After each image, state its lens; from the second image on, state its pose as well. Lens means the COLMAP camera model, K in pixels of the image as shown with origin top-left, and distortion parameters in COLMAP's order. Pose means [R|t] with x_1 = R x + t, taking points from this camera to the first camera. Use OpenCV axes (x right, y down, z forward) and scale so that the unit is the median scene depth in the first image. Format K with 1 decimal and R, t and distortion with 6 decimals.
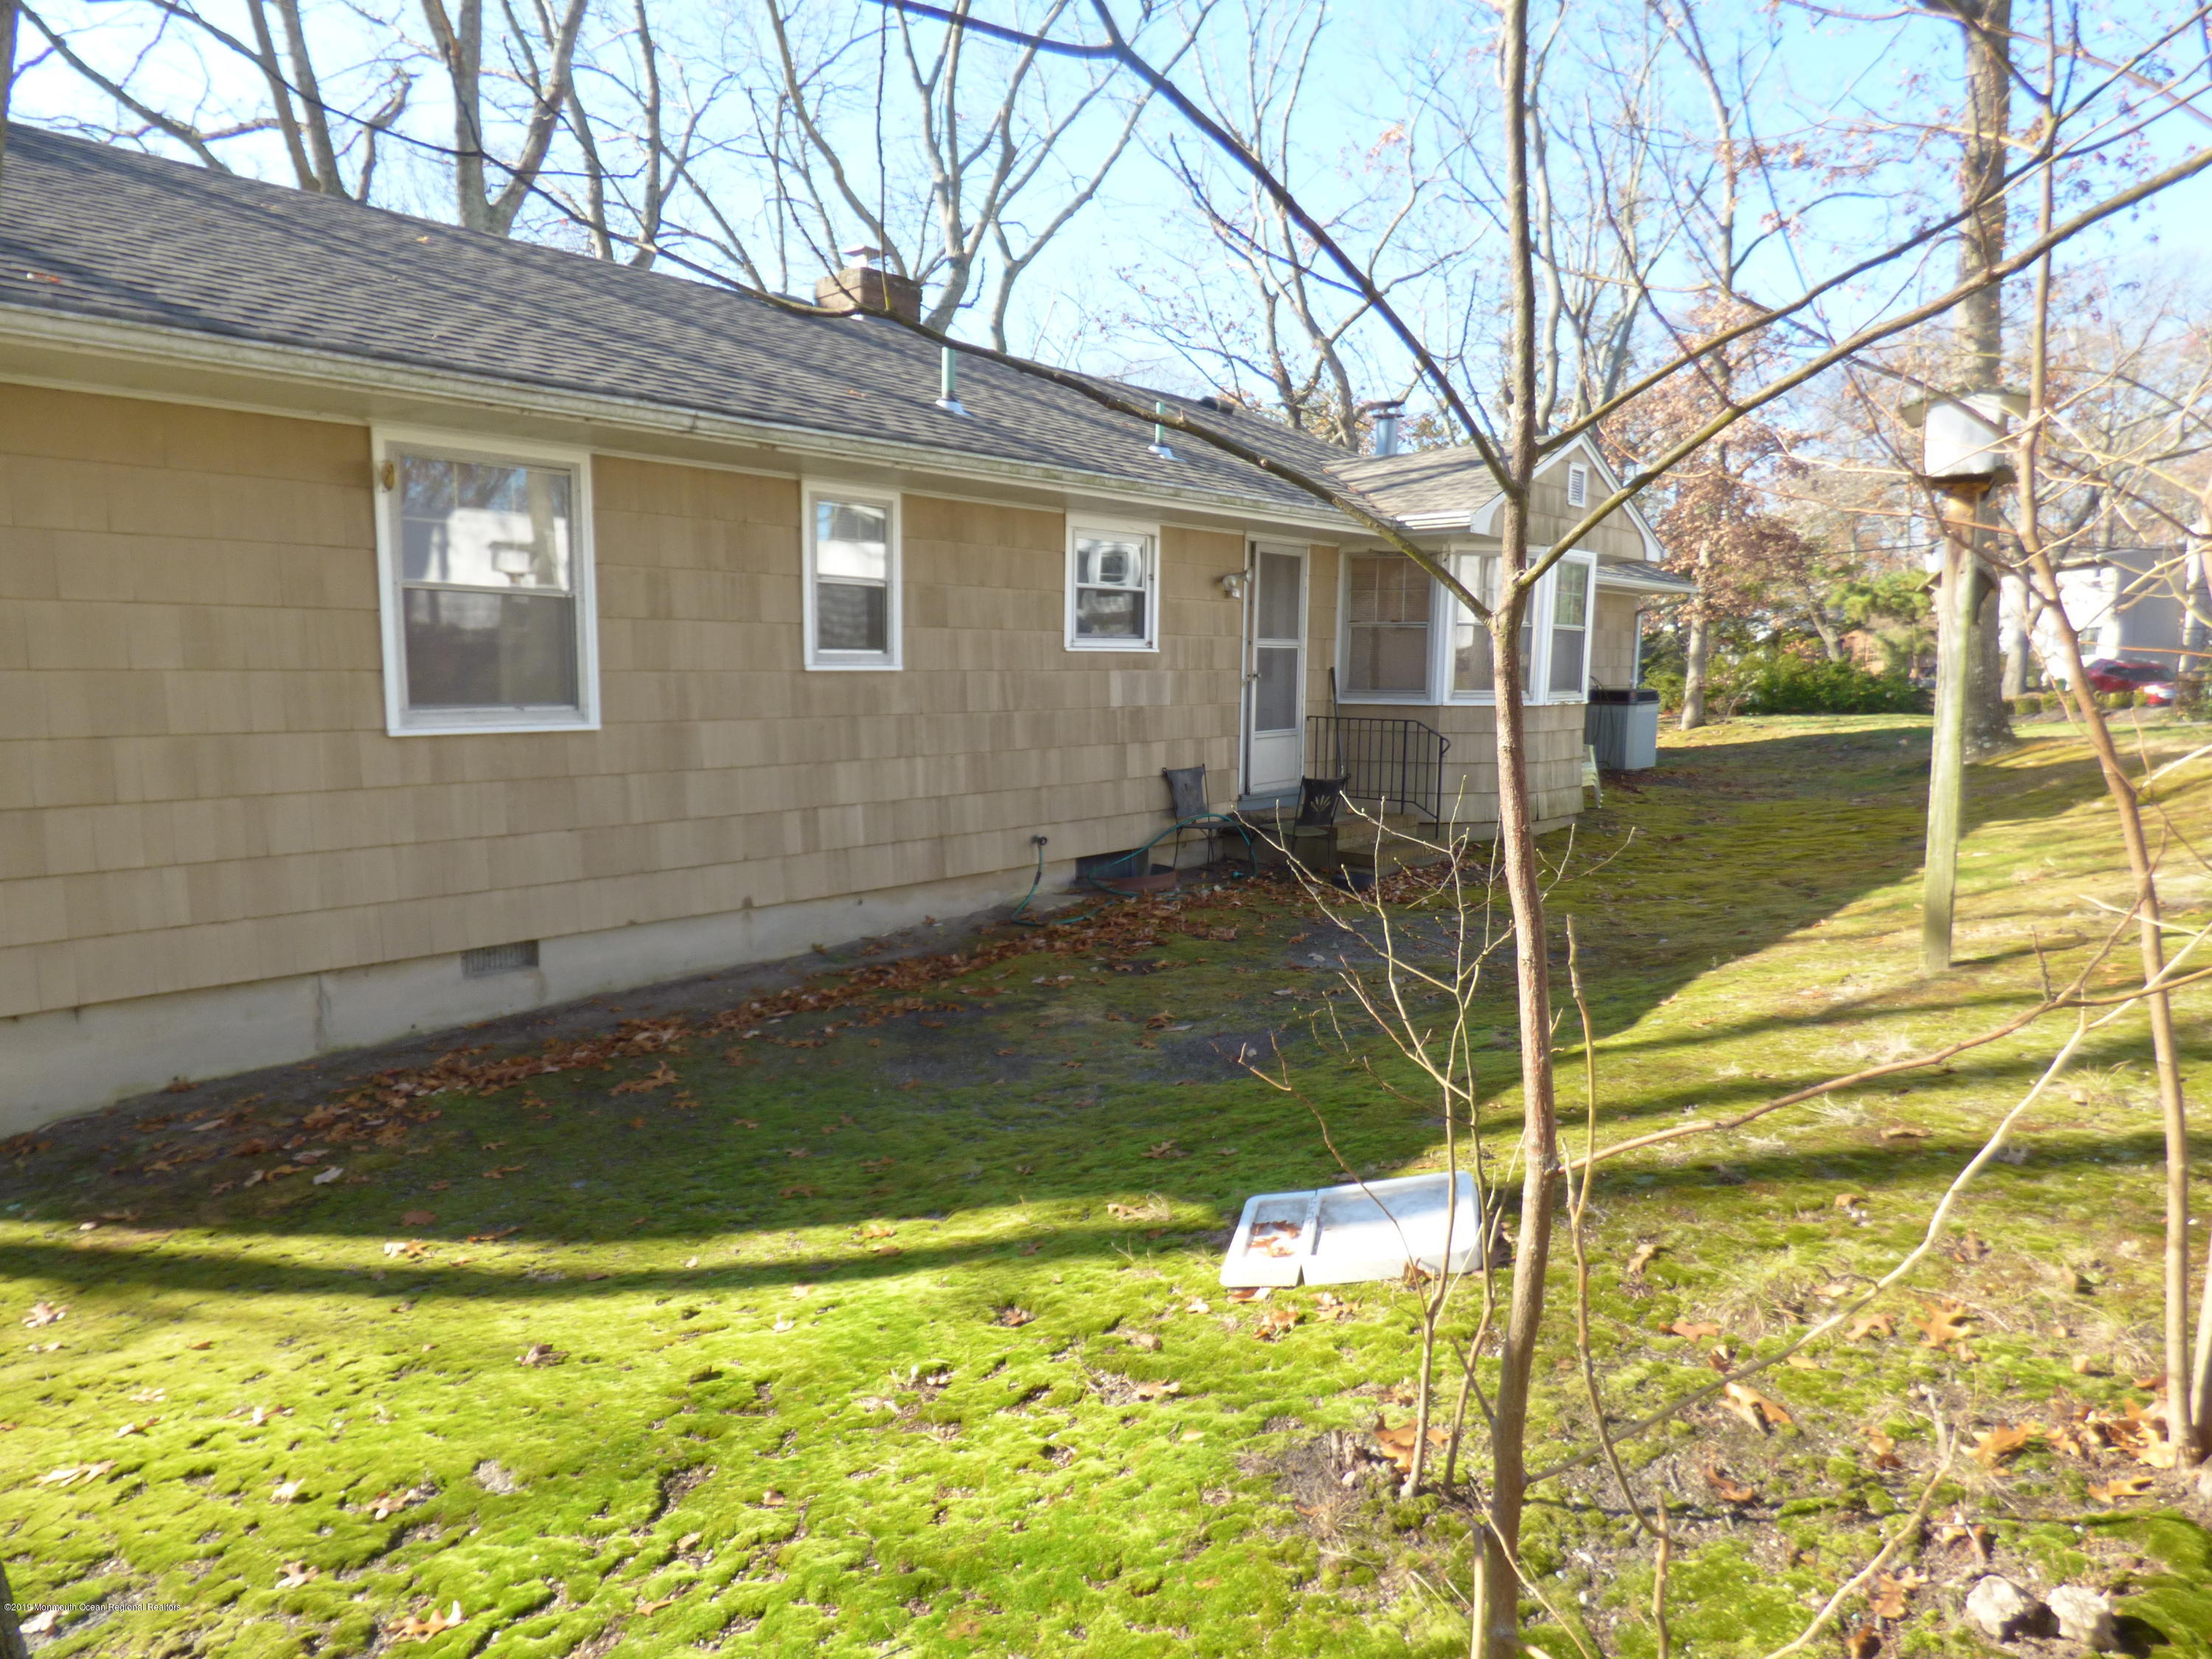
lens RADIAL K [[1339.8, 0, 1103.7], [0, 1339.8, 820.6], [0, 0, 1]] dist [0.005261, -0.011400]
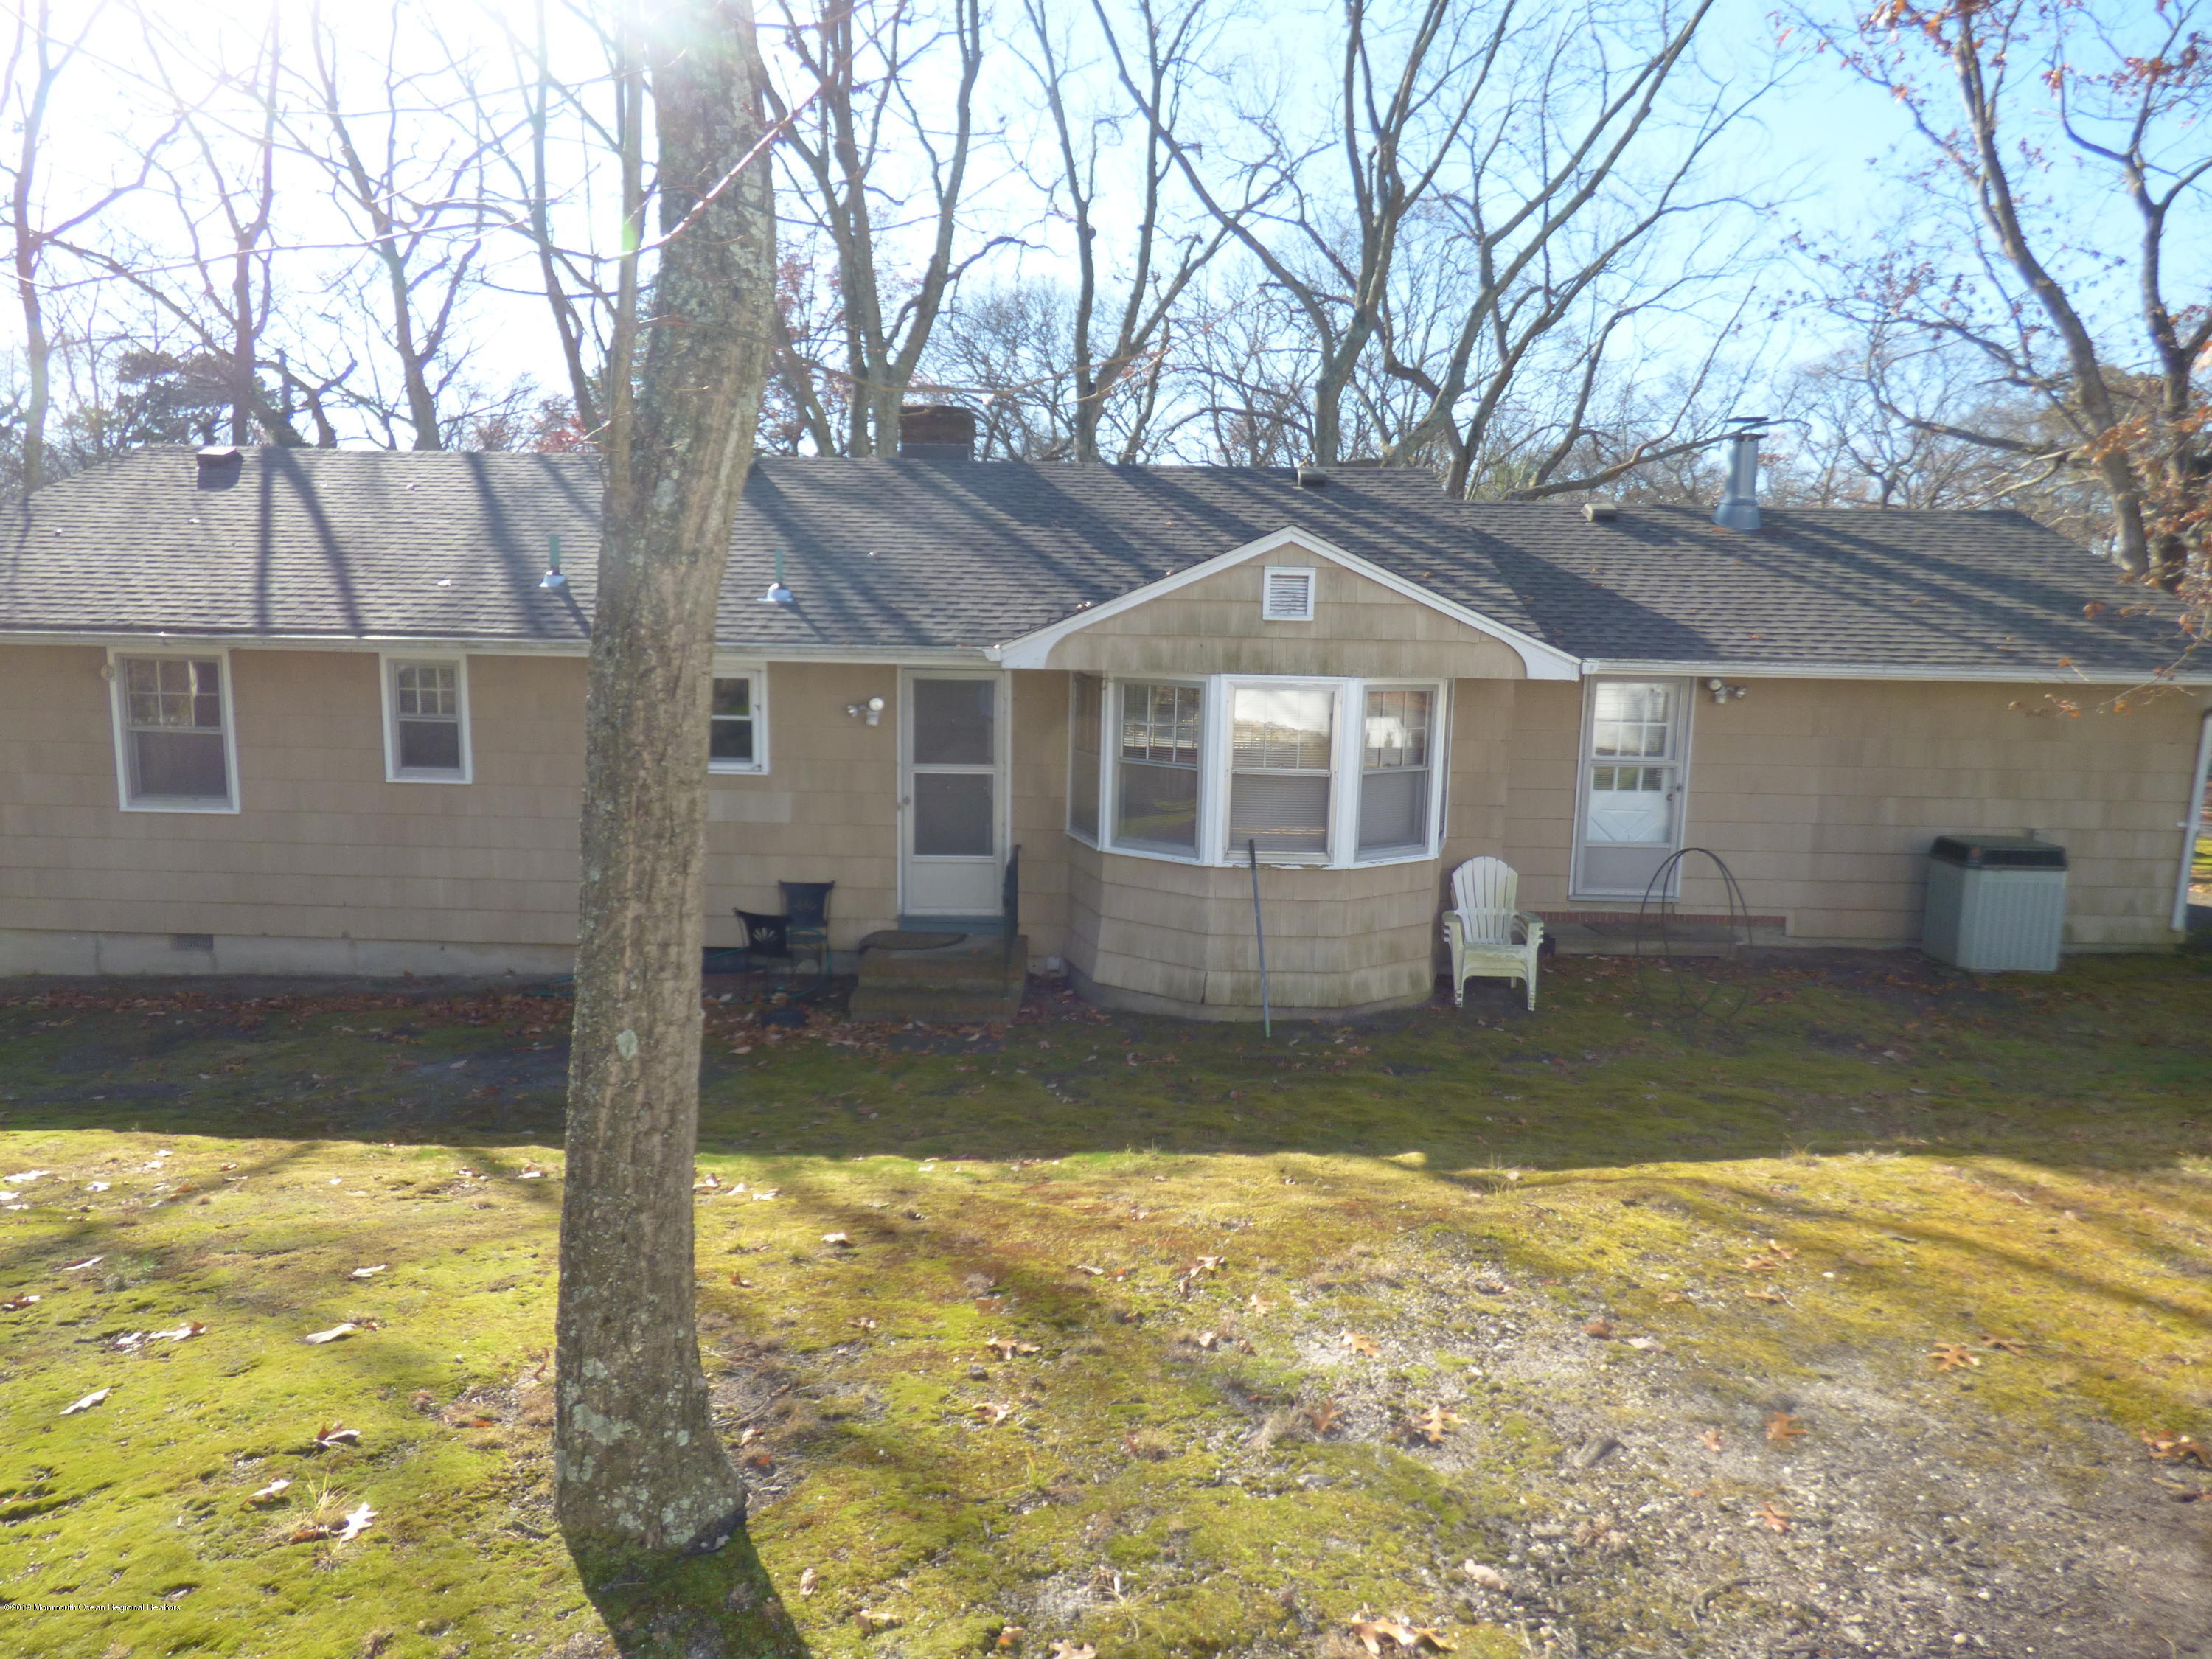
lens RADIAL K [[1339.8, 0, 1111.5], [0, 1339.8, 830.1], [0, 0, 1]] dist [0.005261, -0.011400]
pose [[0.658483, 0.114259, -0.743871, 1.482630], [-0.106509, 0.992608, 0.058182, -0.246887], [0.745021, 0.040917, 0.665785, 0.680156]]
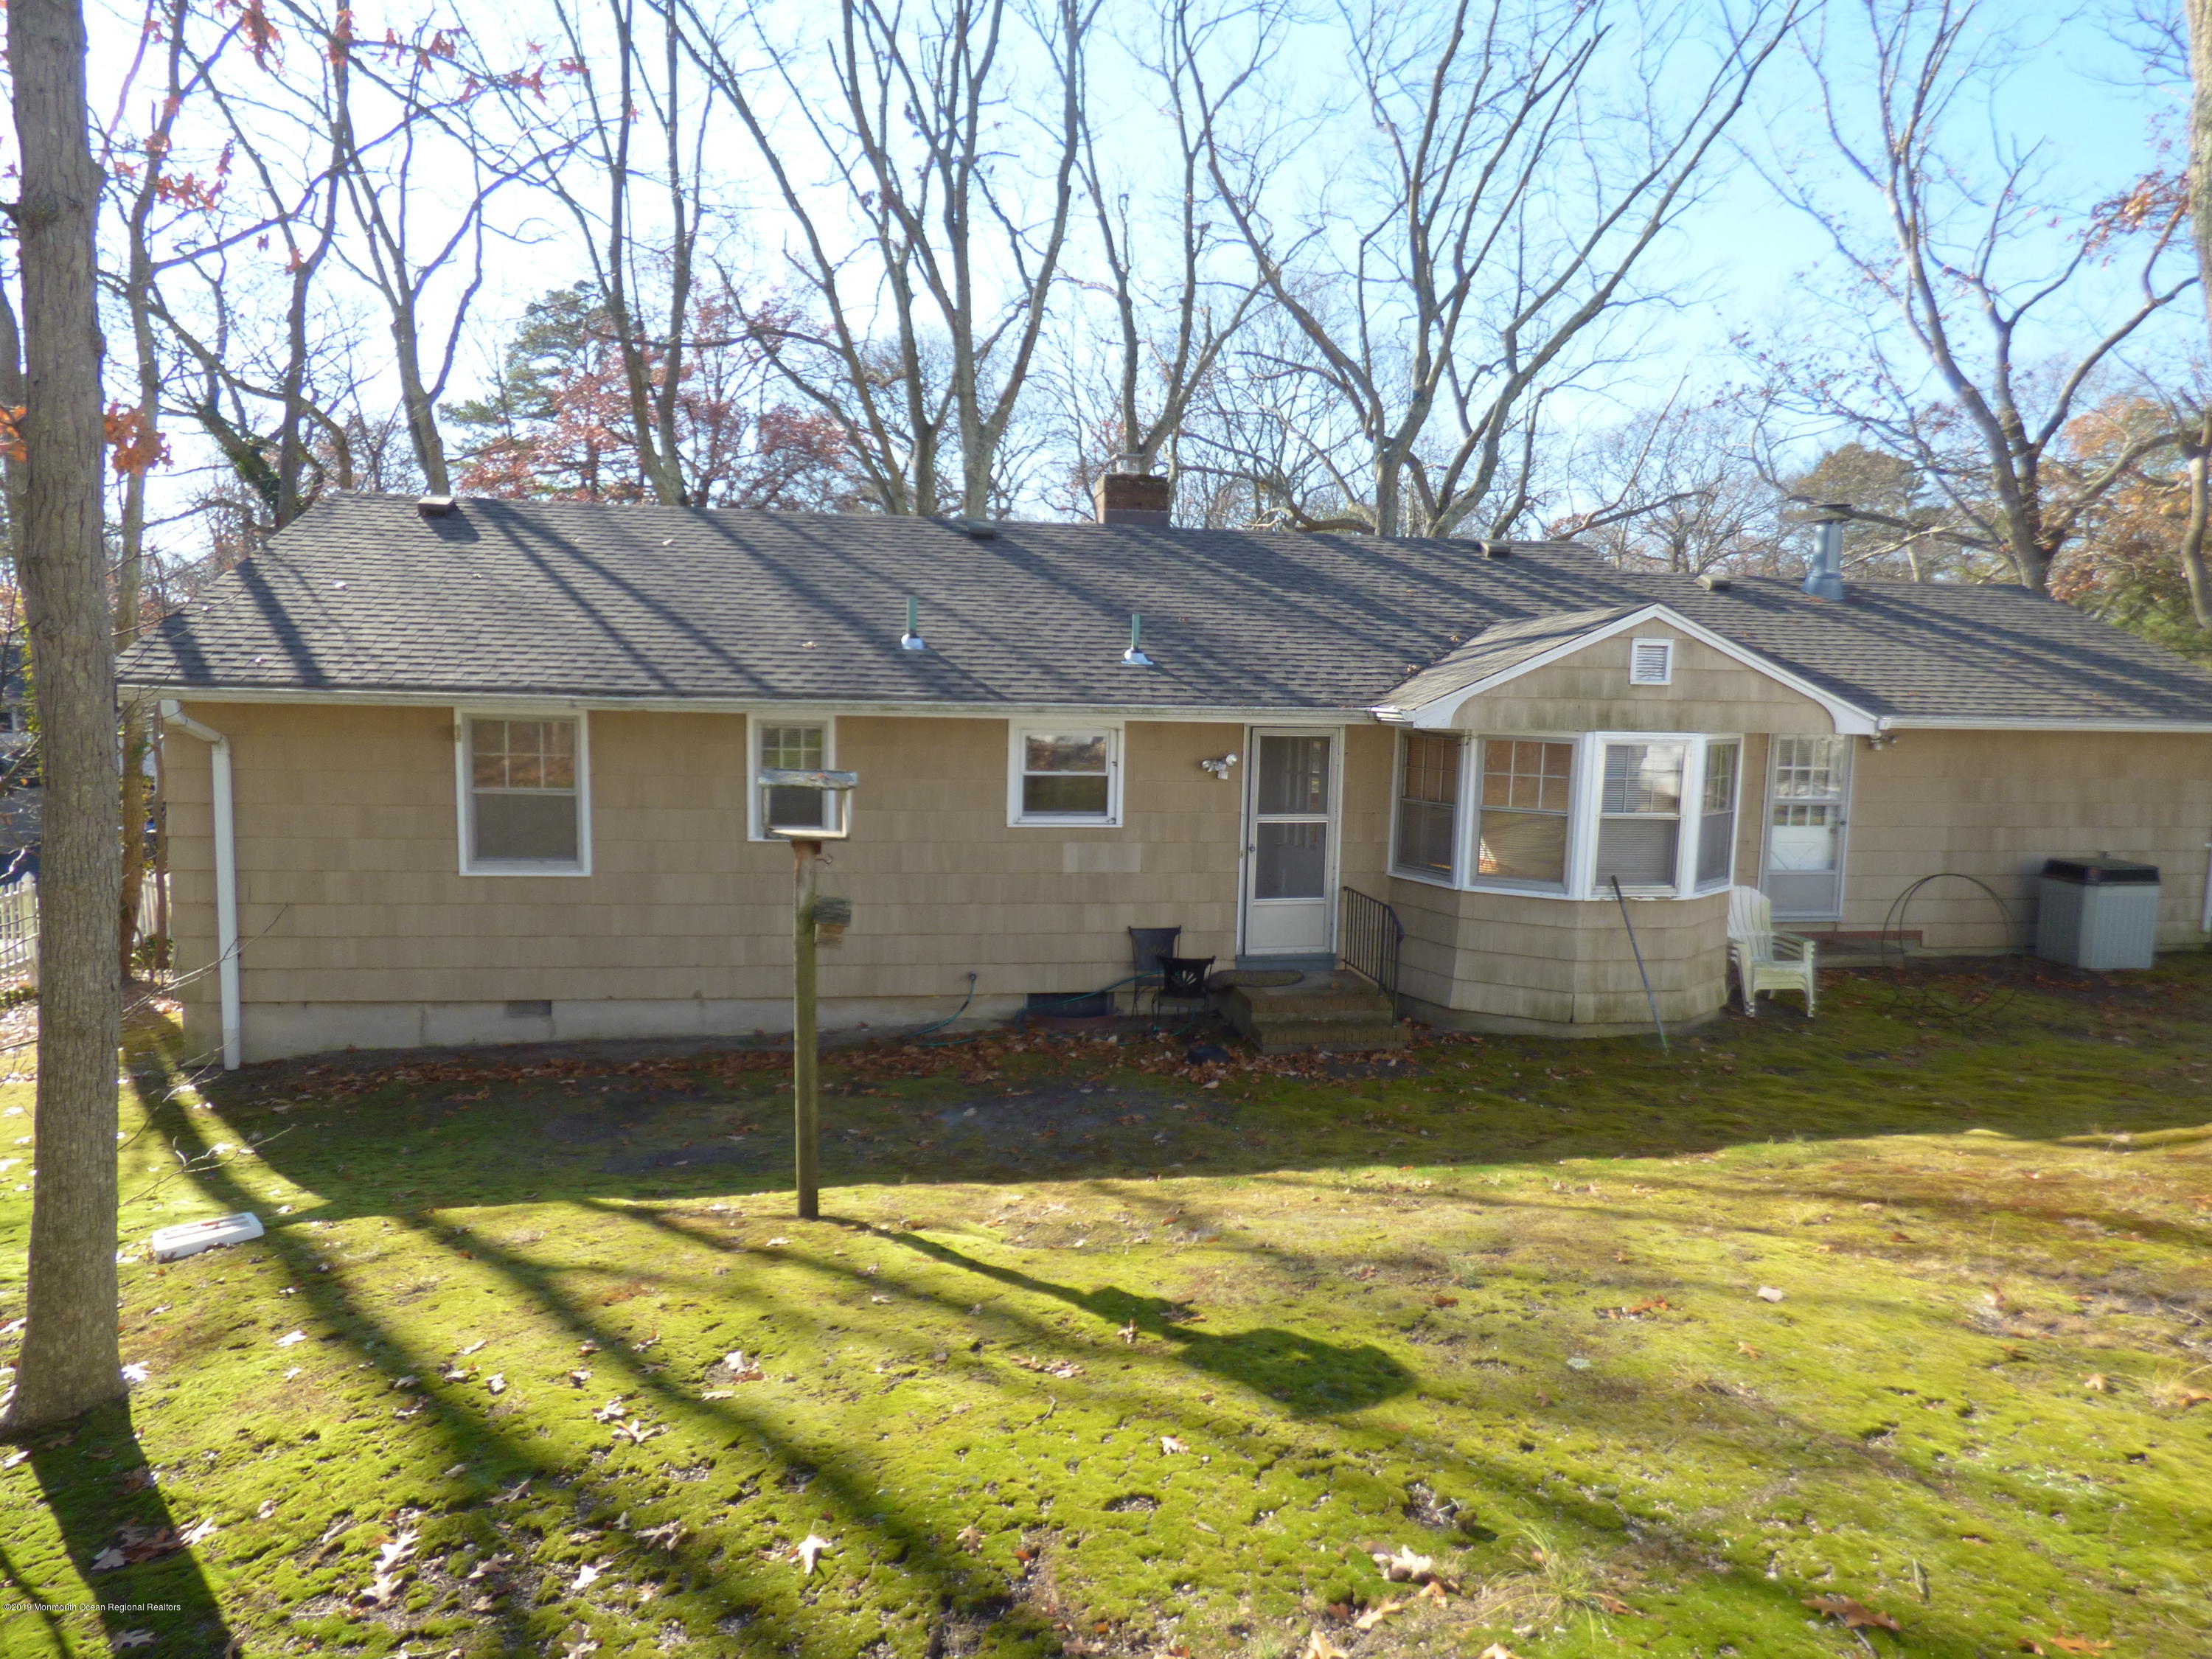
lens RADIAL K [[1339.8, 0, 1098.8], [0, 1339.8, 838.4], [0, 0, 1]] dist [0.005261, -0.011400]
pose [[0.779550, 0.082815, -0.620841, 1.058093], [-0.090905, 0.995685, 0.018674, -0.191669], [0.619708, 0.041880, 0.783714, 0.109324]]
